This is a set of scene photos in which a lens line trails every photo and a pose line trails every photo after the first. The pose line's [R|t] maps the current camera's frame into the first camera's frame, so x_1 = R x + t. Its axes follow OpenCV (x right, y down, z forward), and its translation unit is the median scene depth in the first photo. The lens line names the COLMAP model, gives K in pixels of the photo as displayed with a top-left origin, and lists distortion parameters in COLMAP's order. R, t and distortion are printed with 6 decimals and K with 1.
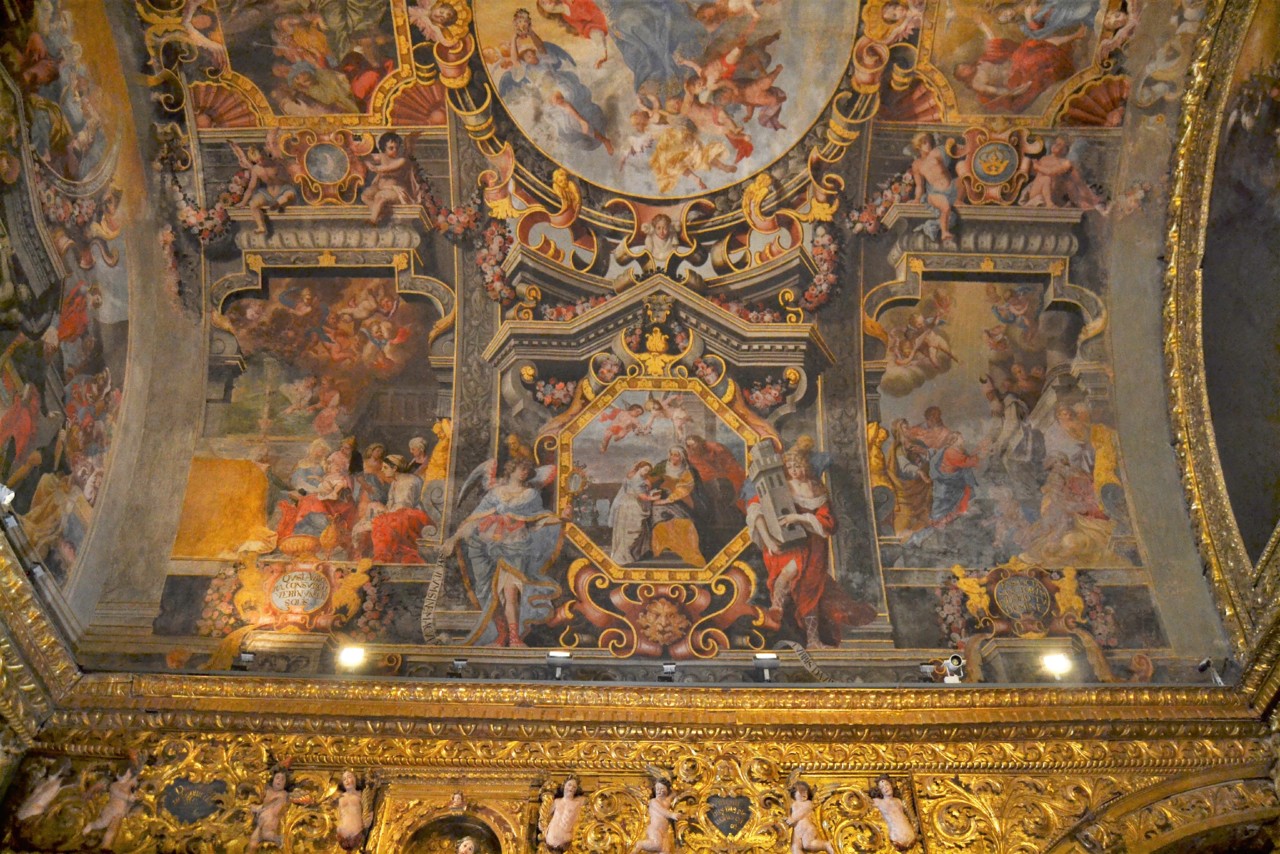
lens RADIAL K [[1004.0, 0, 652.3], [0, 1004.0, 425.4], [0, 0, 1]] dist [-0.099839, 0.045187]
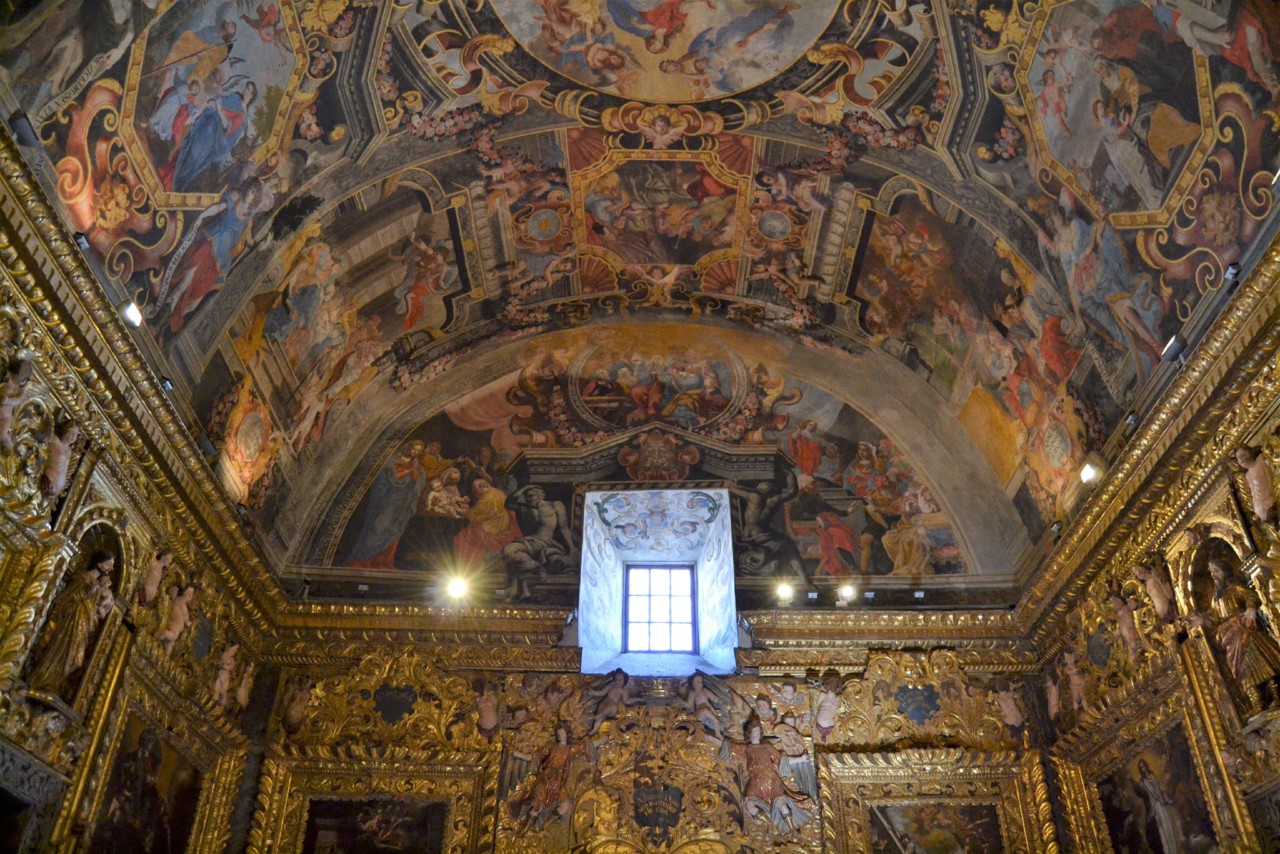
lens RADIAL K [[1004.0, 0, 652.3], [0, 1004.0, 425.4], [0, 0, 1]] dist [-0.099839, 0.045187]
pose [[0.007990, -0.592419, -0.805590, 0.511780], [0.771128, 0.516547, -0.372212, 0.202266], [0.636631, -0.618239, 0.460958, 0.189795]]
